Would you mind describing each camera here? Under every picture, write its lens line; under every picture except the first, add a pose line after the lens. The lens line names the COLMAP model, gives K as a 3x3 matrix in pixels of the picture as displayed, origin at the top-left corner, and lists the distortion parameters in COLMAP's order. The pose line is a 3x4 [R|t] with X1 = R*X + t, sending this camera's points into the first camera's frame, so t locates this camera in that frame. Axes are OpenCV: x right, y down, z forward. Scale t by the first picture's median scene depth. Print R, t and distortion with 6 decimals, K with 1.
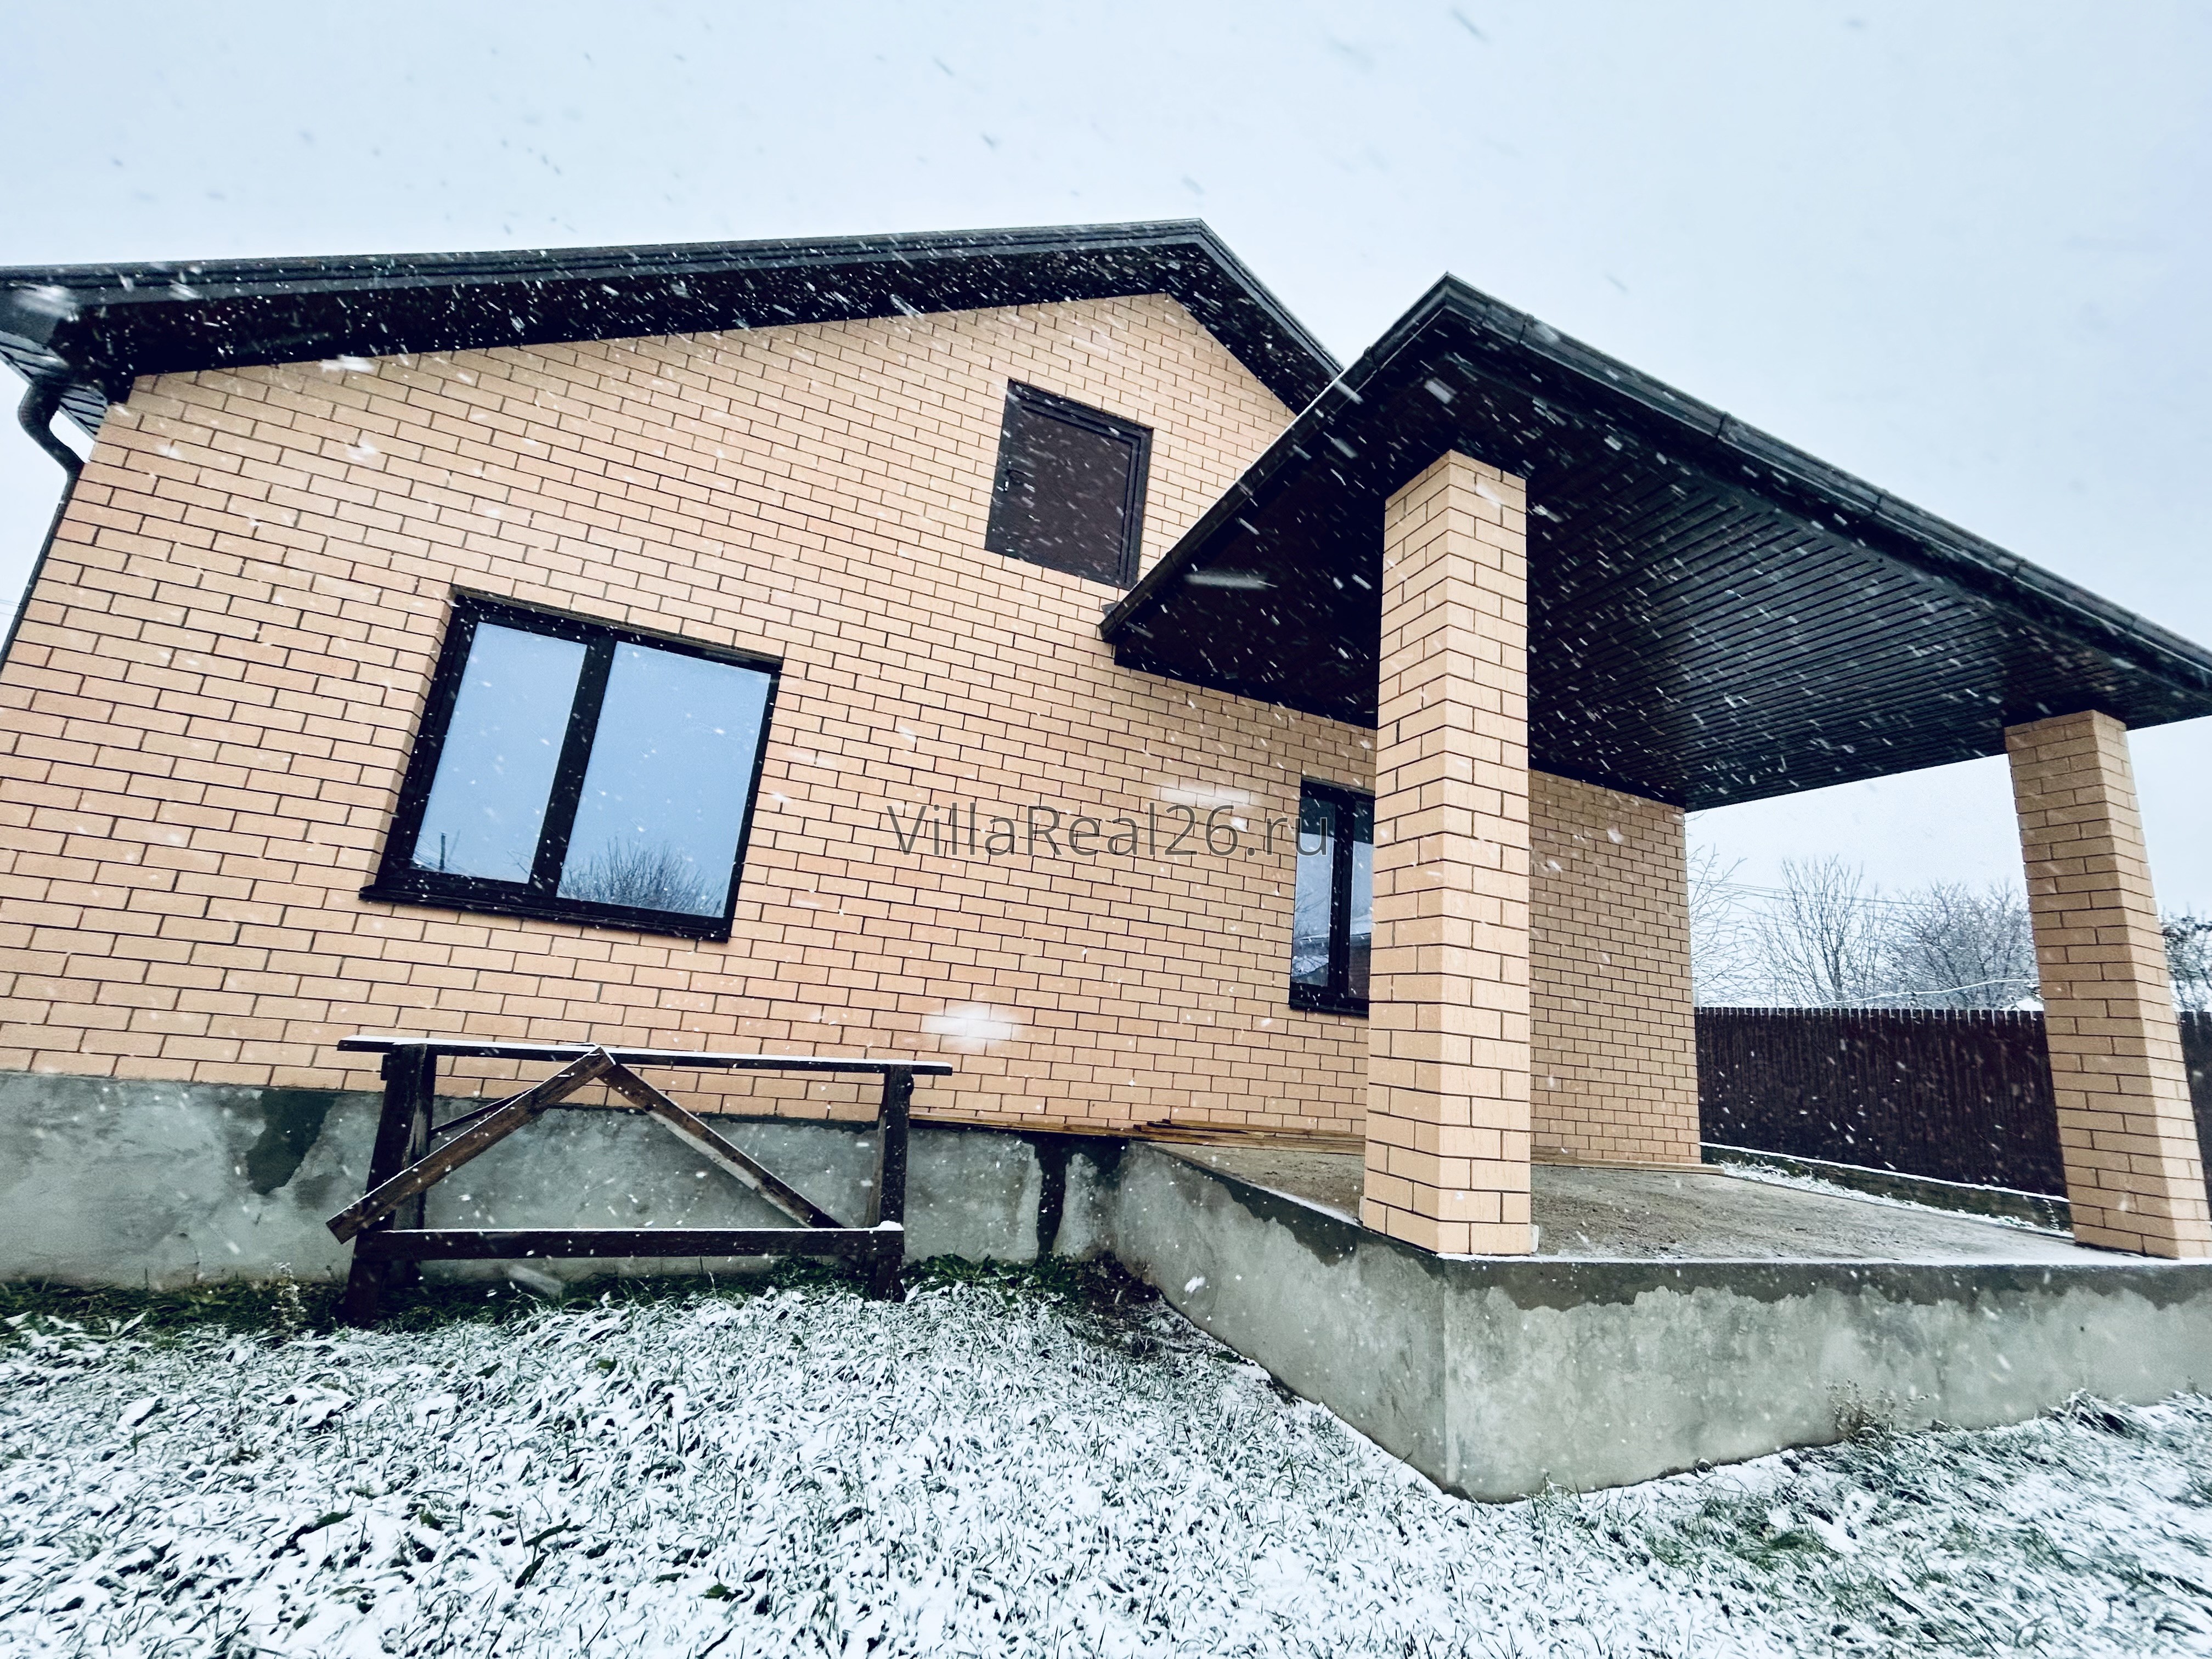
lens RADIAL K [[890.5, 0, 1100.3], [0, 890.5, 829.5], [0, 0, 1]] dist [-0.001230, 0.000000]
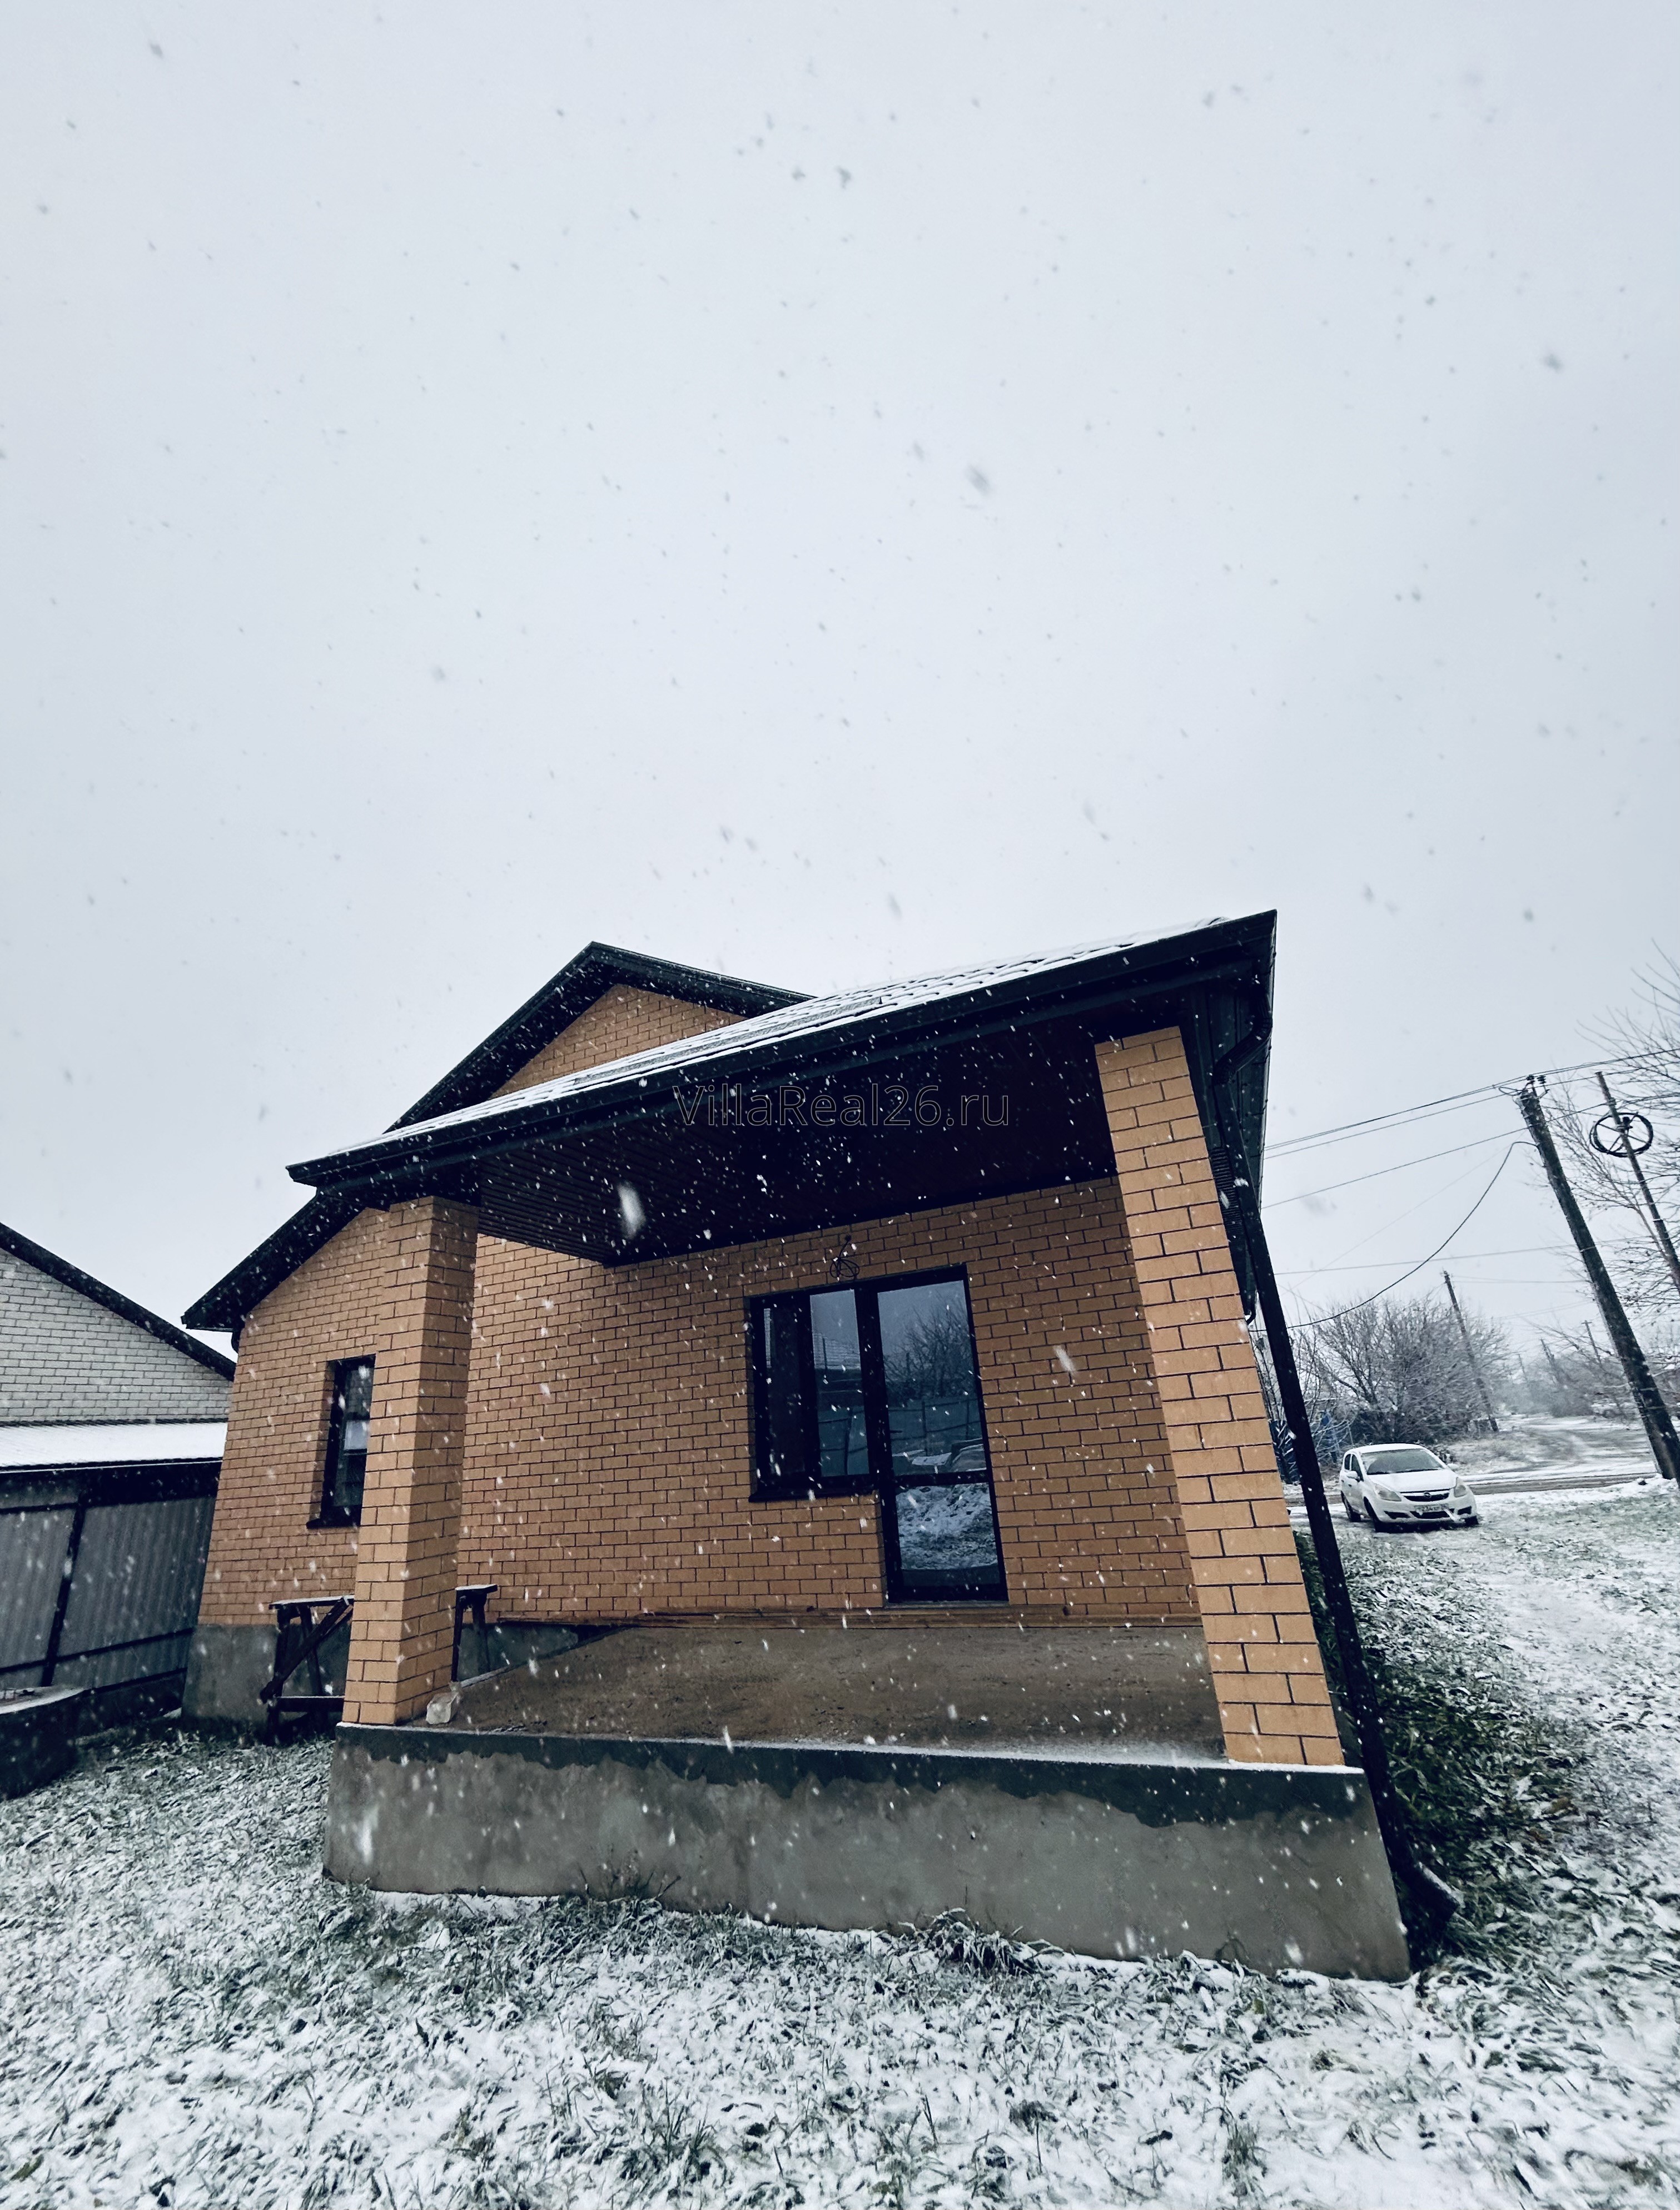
lens RADIAL K [[916.7, 0, 841.7], [0, 916.7, 1099.6], [0, 0, 1]] dist [0.002159, 0.000085]
pose [[0.696686, -0.388948, -0.602784, 2.301259], [0.292042, 0.921255, -0.256906, 0.093390], [0.655241, 0.002945, 0.755415, 0.254420]]
